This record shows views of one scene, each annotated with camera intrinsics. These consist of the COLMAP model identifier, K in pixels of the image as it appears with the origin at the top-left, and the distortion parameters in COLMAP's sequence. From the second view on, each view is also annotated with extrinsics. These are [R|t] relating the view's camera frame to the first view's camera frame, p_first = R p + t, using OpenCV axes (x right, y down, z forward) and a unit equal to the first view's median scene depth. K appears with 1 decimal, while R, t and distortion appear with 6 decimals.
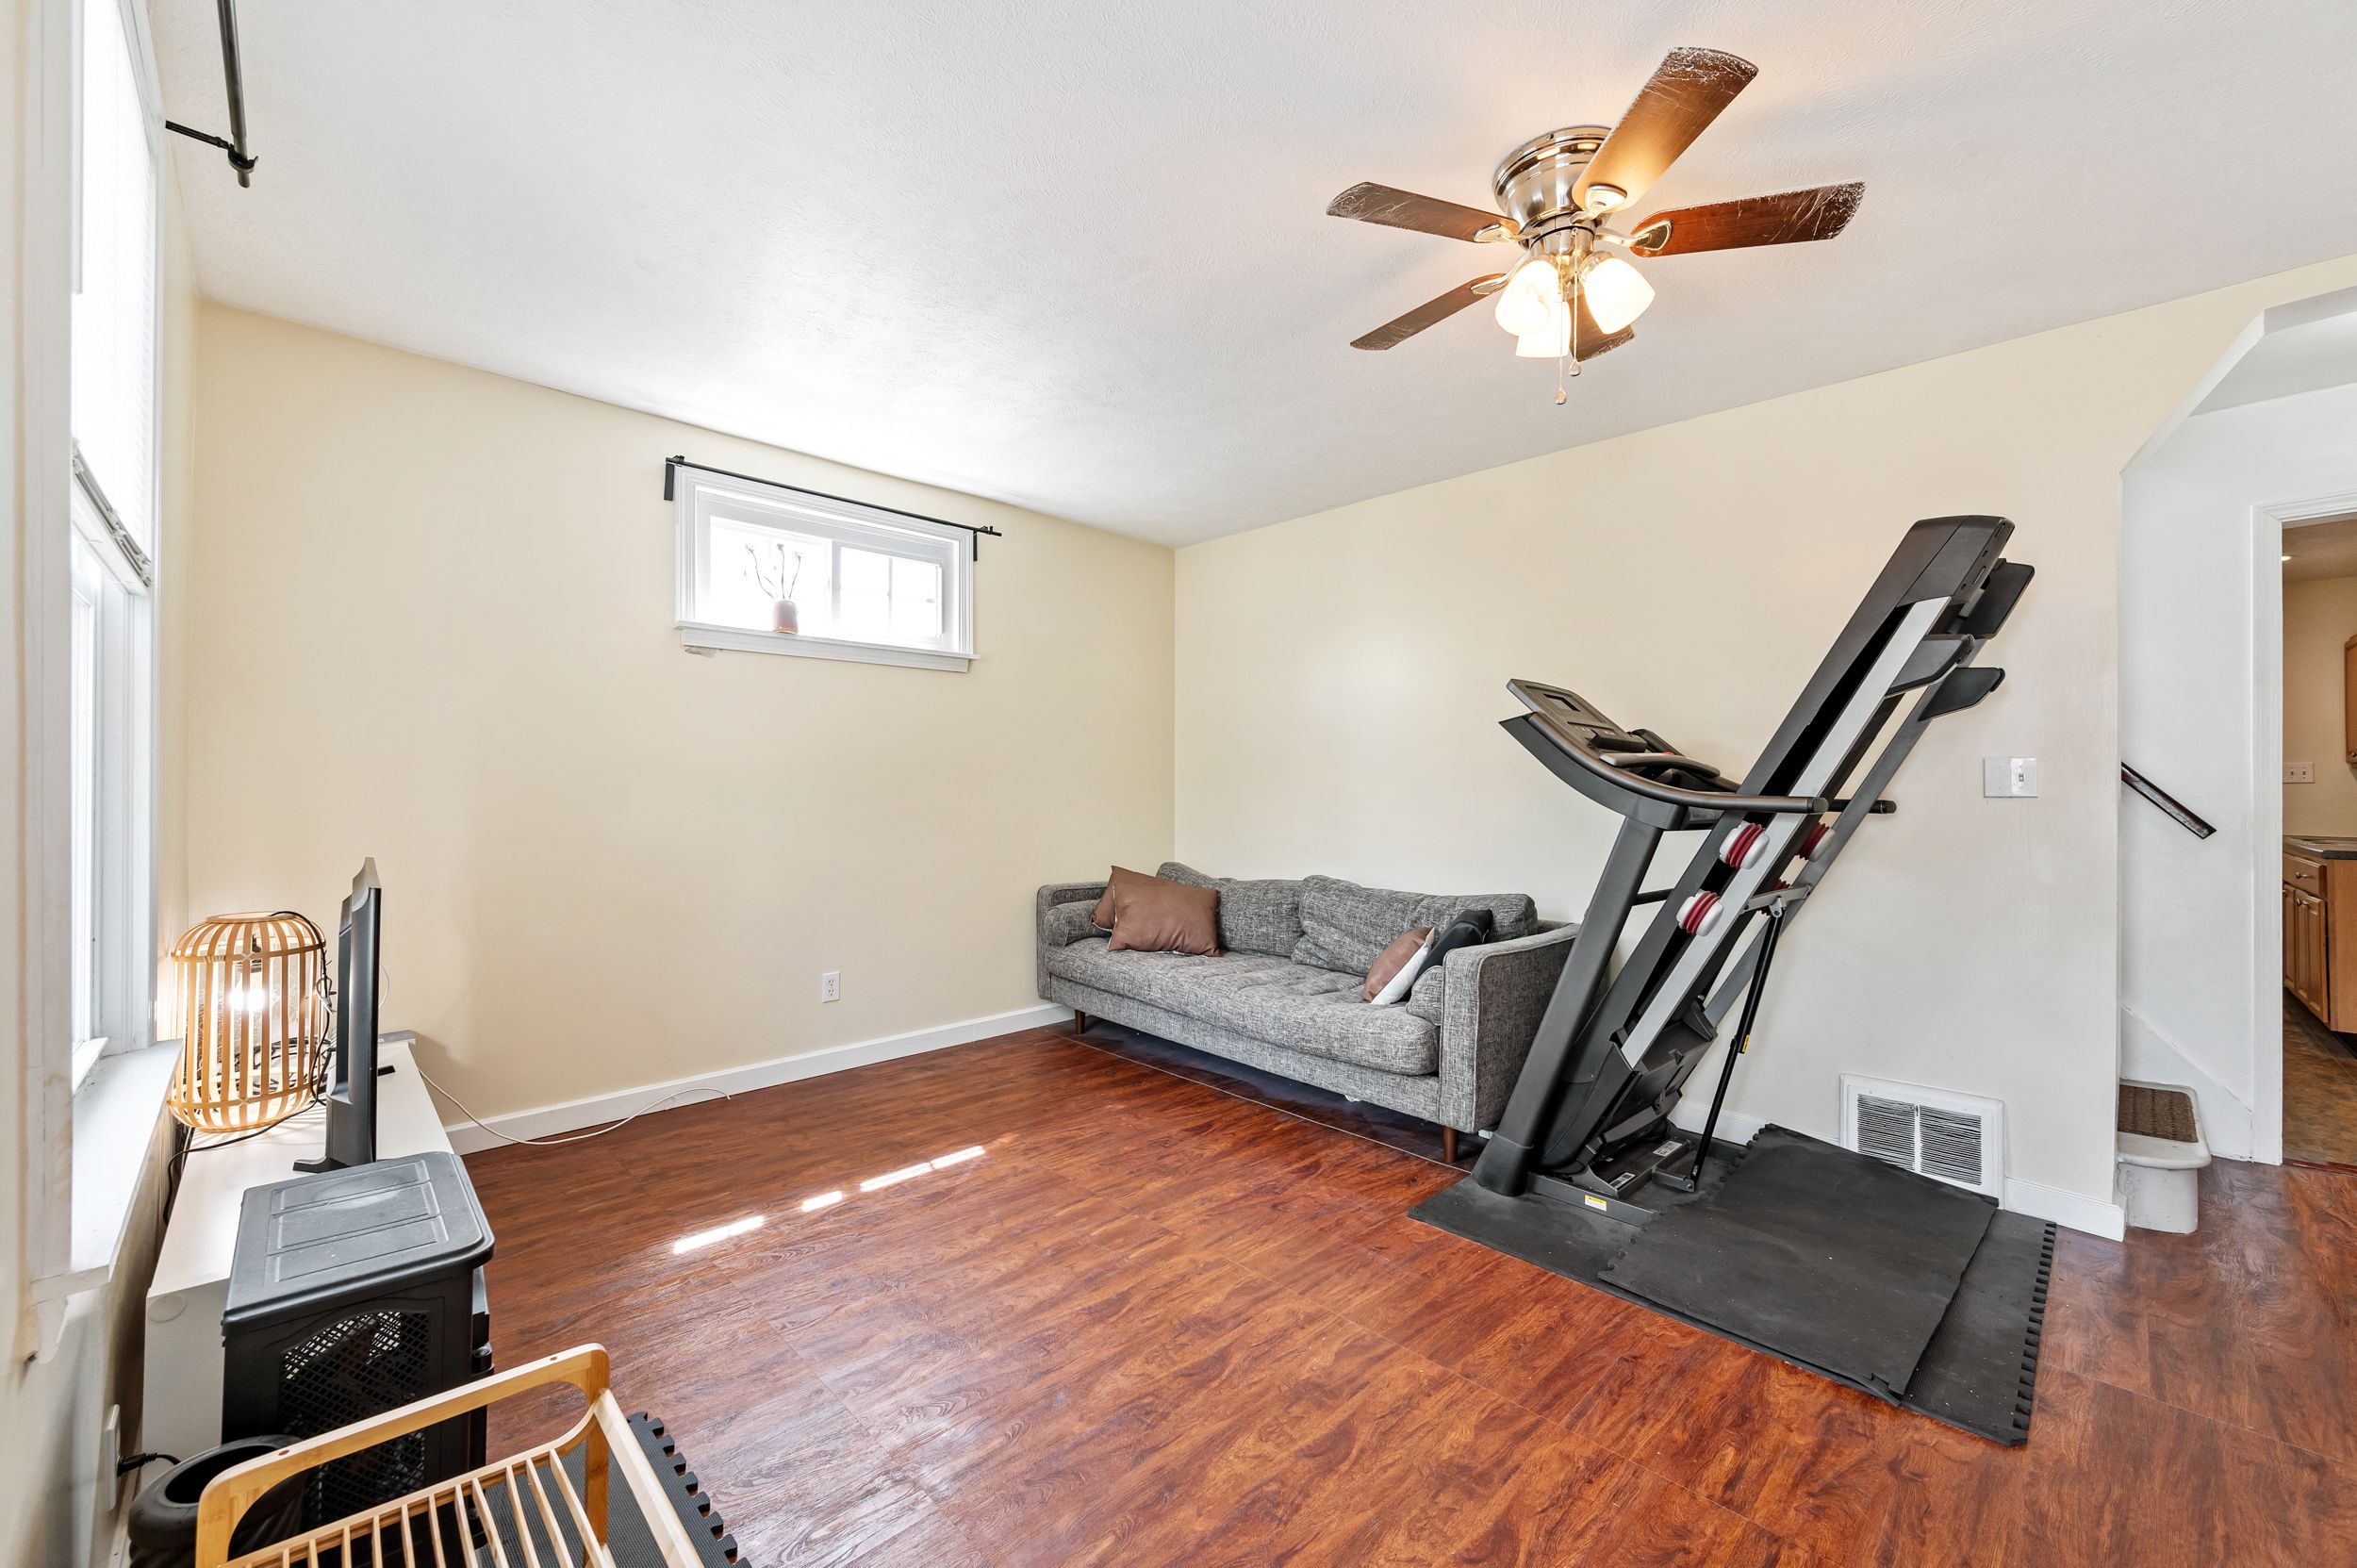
lens RADIAL K [[926.6, 0, 1178.5], [0, 926.6, 784.0], [0, 0, 1]] dist [0.000051, 0.000301]
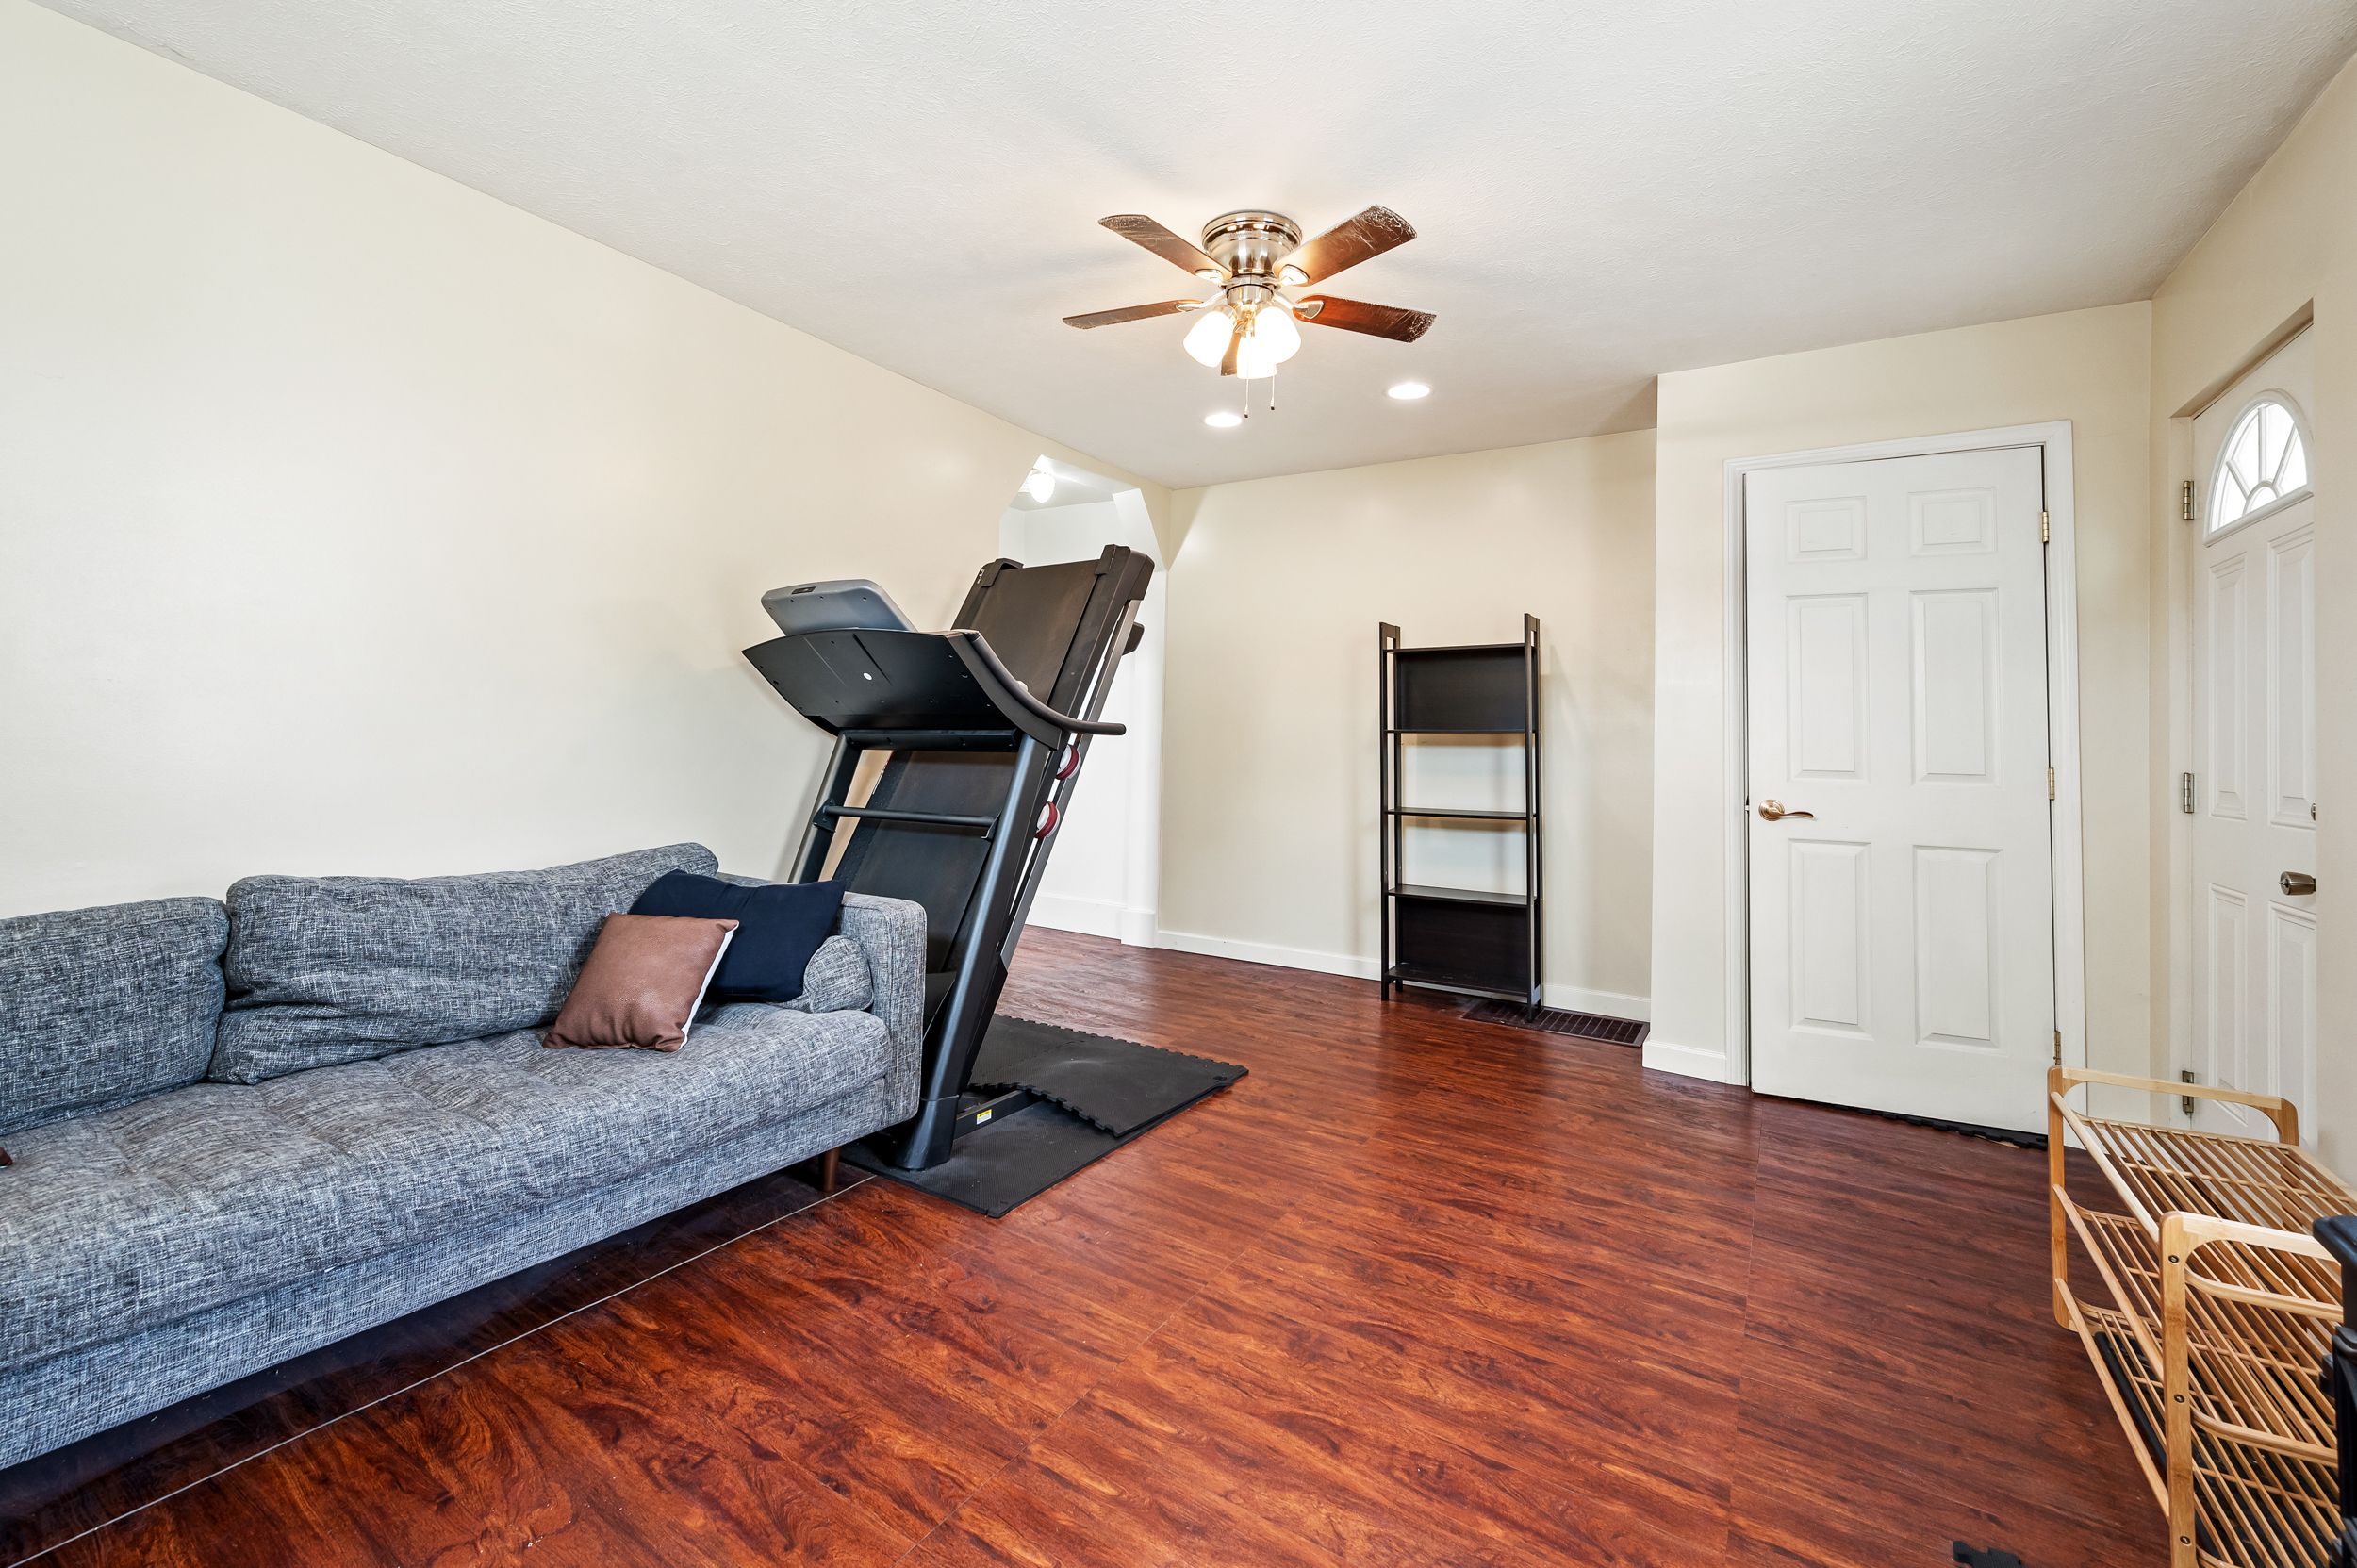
lens RADIAL K [[1005.8, 0, 1132.7], [0, 1005.8, 732.0], [0, 0, 1]] dist [-0.001357, -0.000111]
pose [[-0.220629, -0.004541, 0.975347, -0.636613], [-0.029592, 0.999560, -0.002041, 0.025537], [-0.974909, -0.029313, -0.220667, 1.053621]]
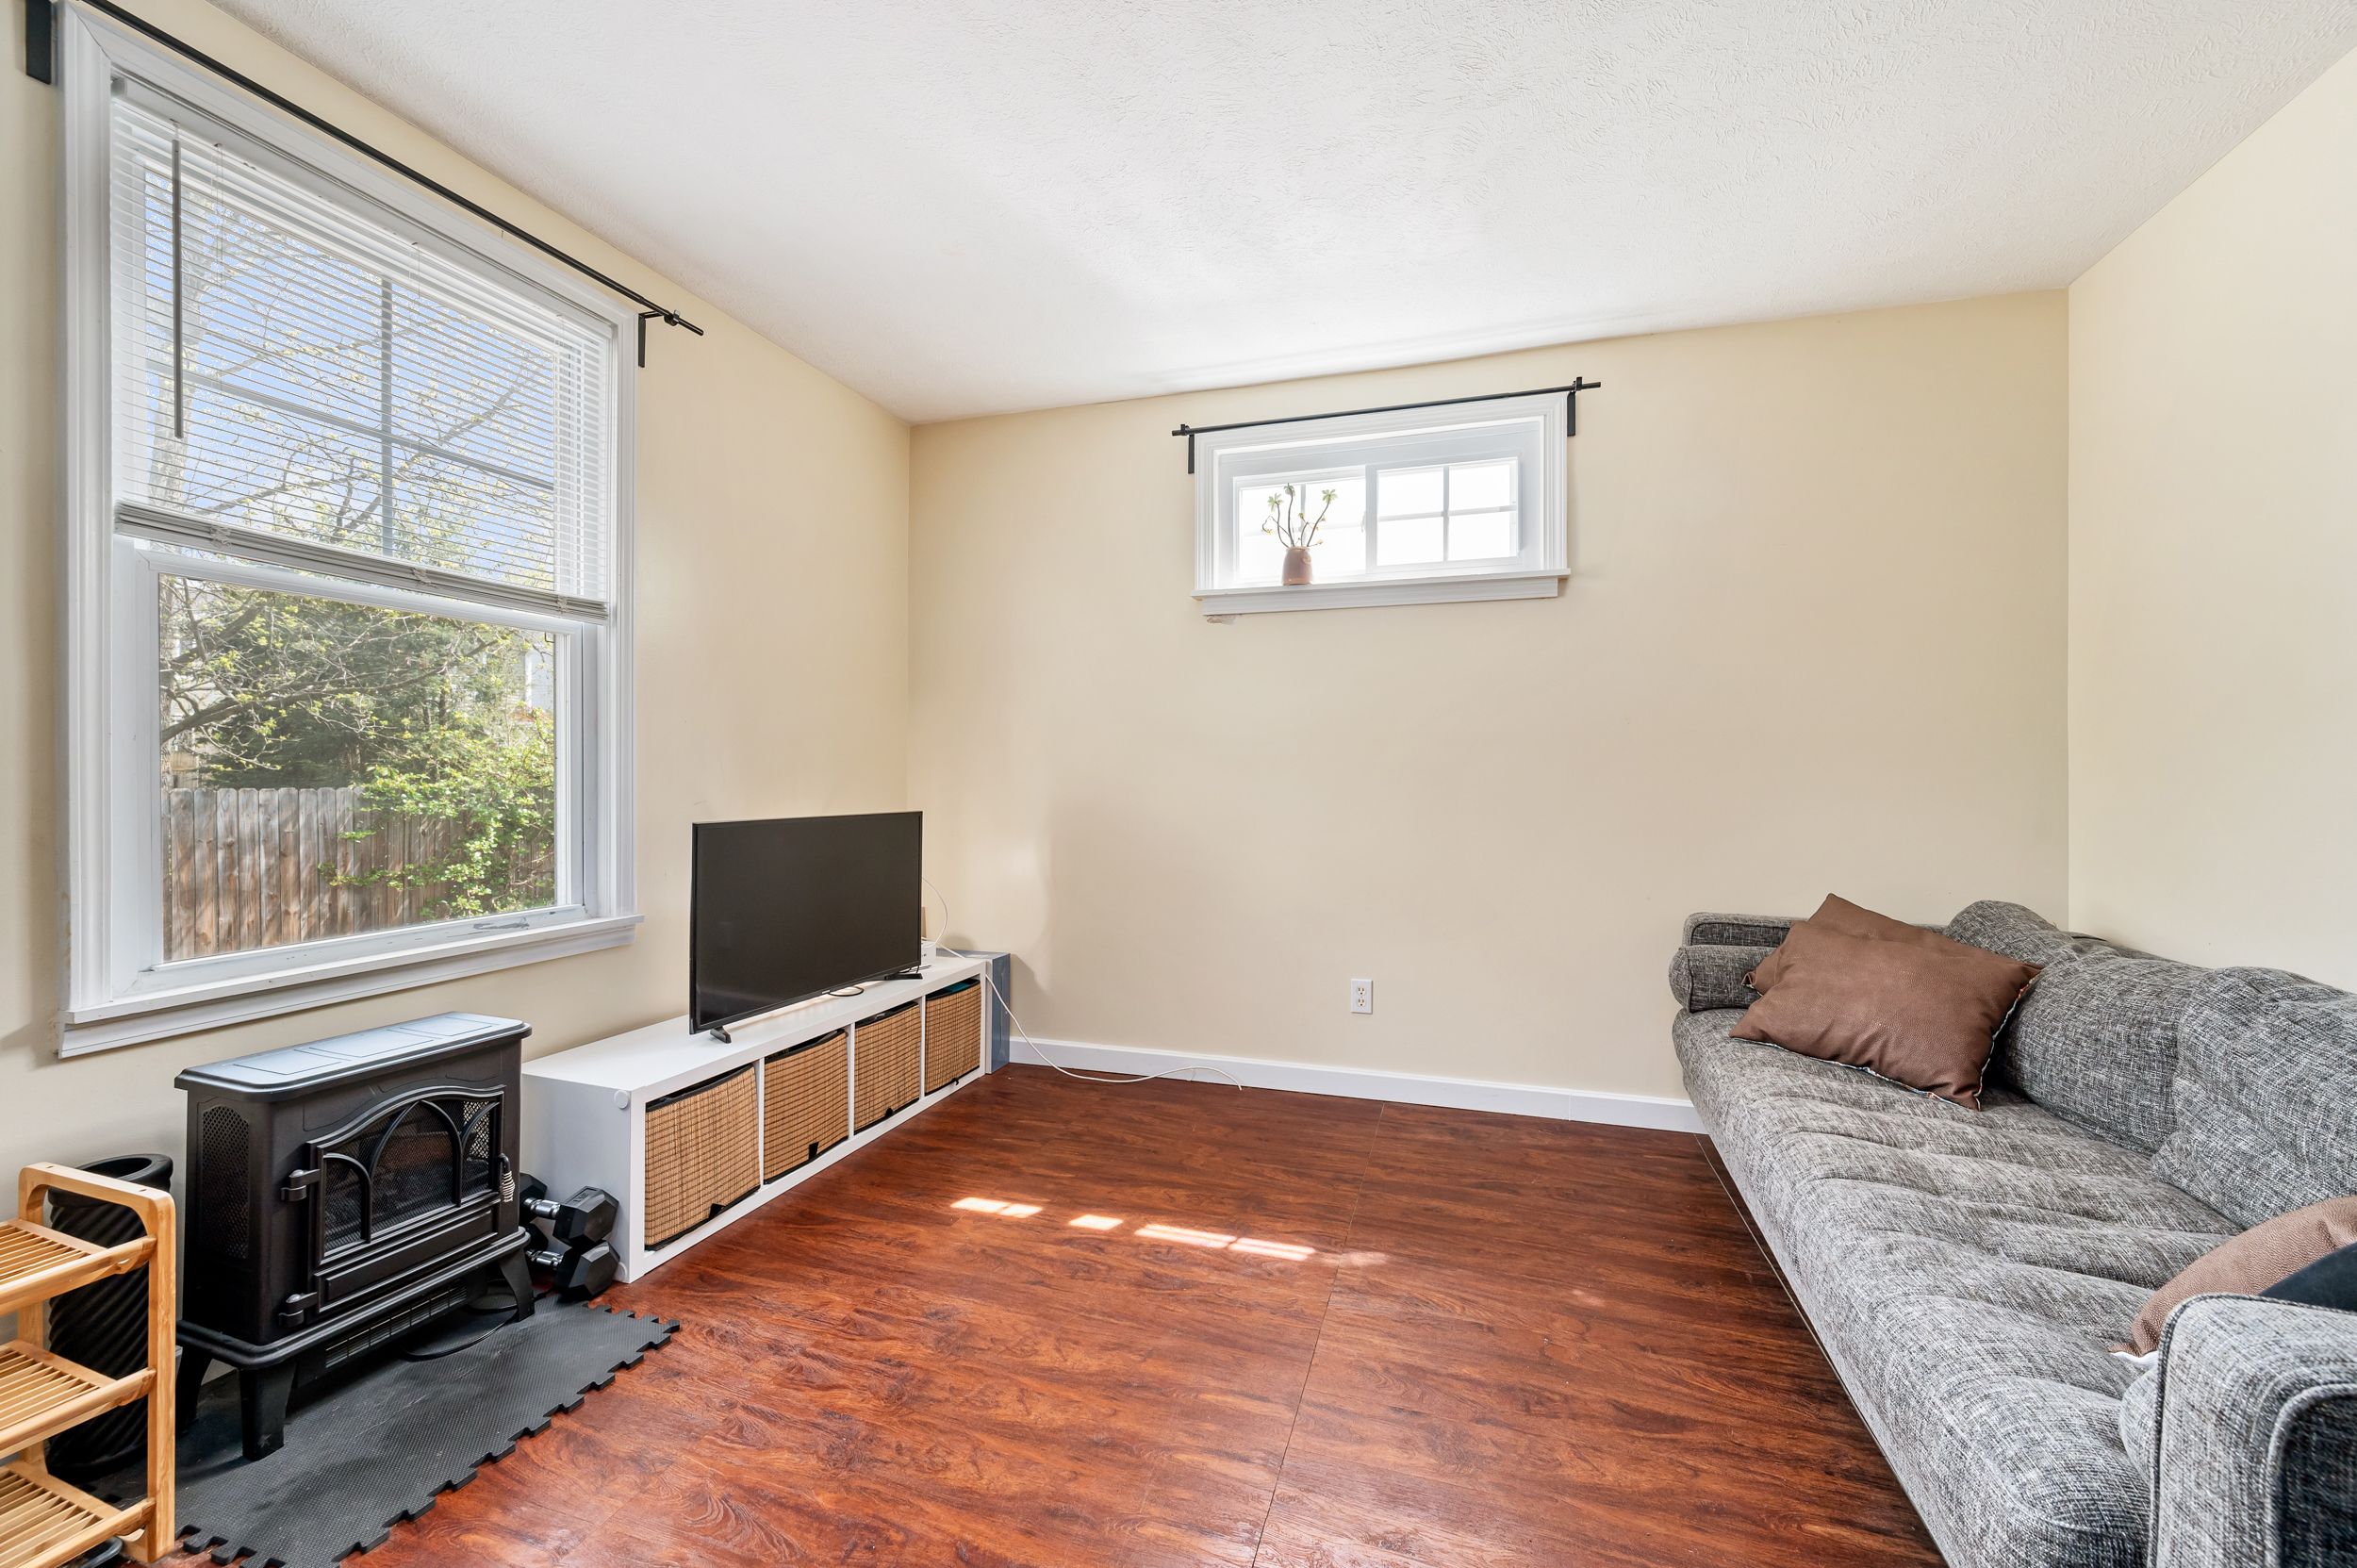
lens RADIAL K [[926.6, 0, 1178.5], [0, 926.6, 784.0], [0, 0, 1]] dist [0.000051, 0.000301]
pose [[0.471817, 0.002214, -0.881694, 0.415123], [-0.003313, 0.999994, 0.000738, 0.037741], [0.881690, 0.002573, 0.471822, 0.657791]]
